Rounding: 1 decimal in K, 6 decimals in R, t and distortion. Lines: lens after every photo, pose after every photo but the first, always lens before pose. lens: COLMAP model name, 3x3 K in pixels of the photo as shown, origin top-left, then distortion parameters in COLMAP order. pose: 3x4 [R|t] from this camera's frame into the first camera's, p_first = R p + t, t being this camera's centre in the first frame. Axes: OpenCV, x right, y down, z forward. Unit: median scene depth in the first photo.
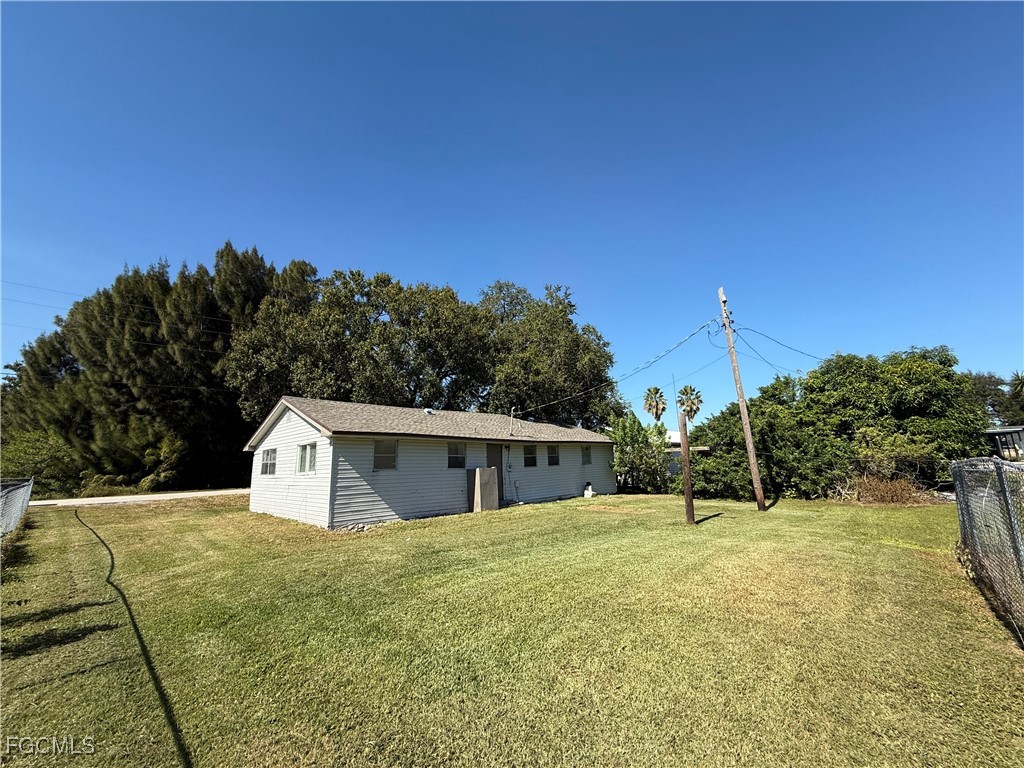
lens RADIAL K [[407.9, 0, 512.8], [0, 407.9, 380.4], [0, 0, 1]] dist [-0.002293, 0.000842]
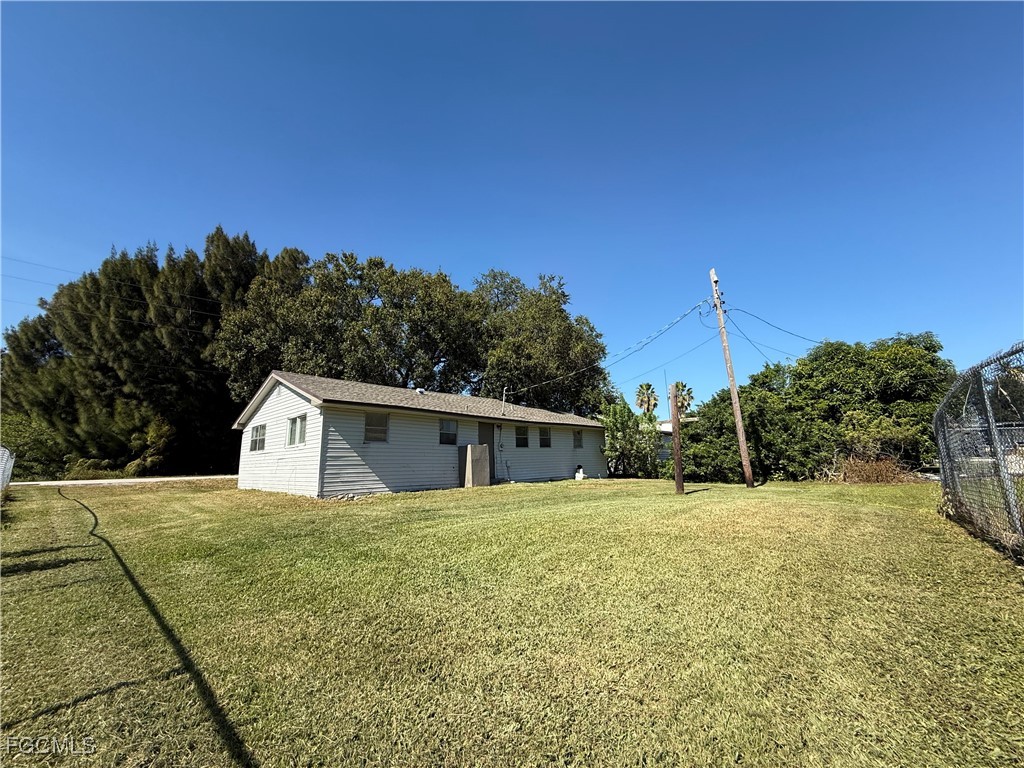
lens RADIAL K [[407.9, 0, 512.8], [0, 407.9, 380.4], [0, 0, 1]] dist [-0.002293, 0.000842]
pose [[0.999798, 0.010125, 0.017361, 0.001210], [-0.010151, 0.999948, 0.001383, 0.040185], [-0.017346, -0.001559, 0.999848, -0.000321]]
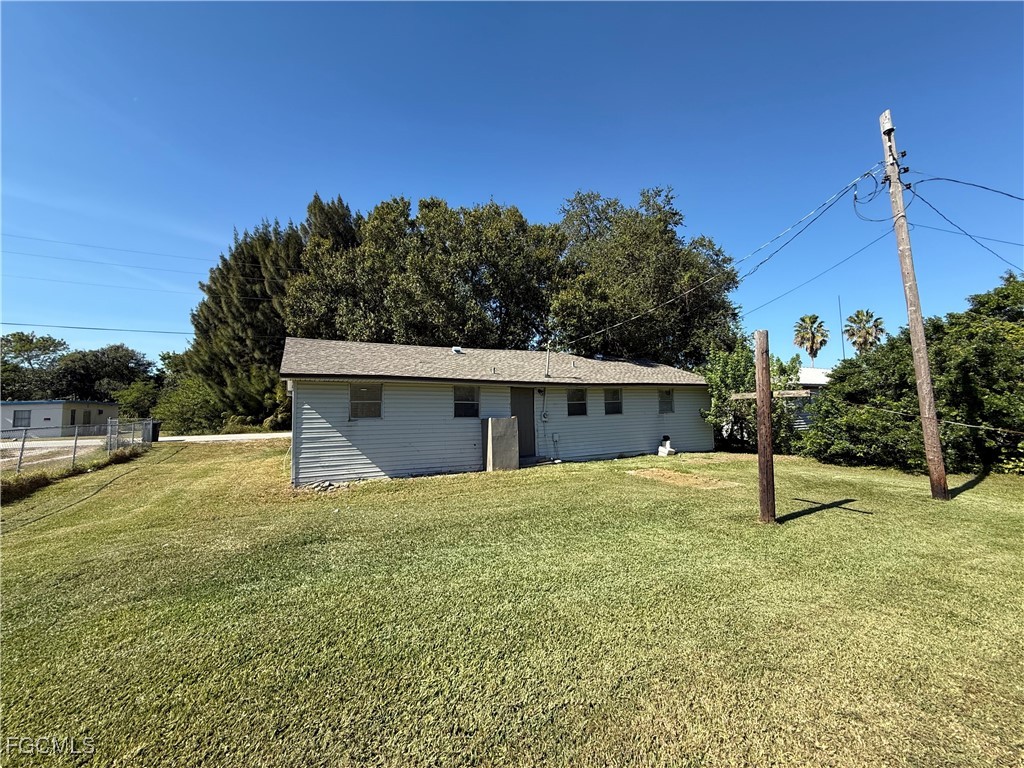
lens RADIAL K [[407.9, 0, 513.5], [0, 407.9, 381.3], [0, 0, 1]] dist [-0.002293, 0.000842]
pose [[0.950070, -0.010637, -0.311856, 0.149530], [0.053865, 0.990006, 0.130334, 0.031736], [0.307353, -0.140624, 0.941148, 0.201037]]
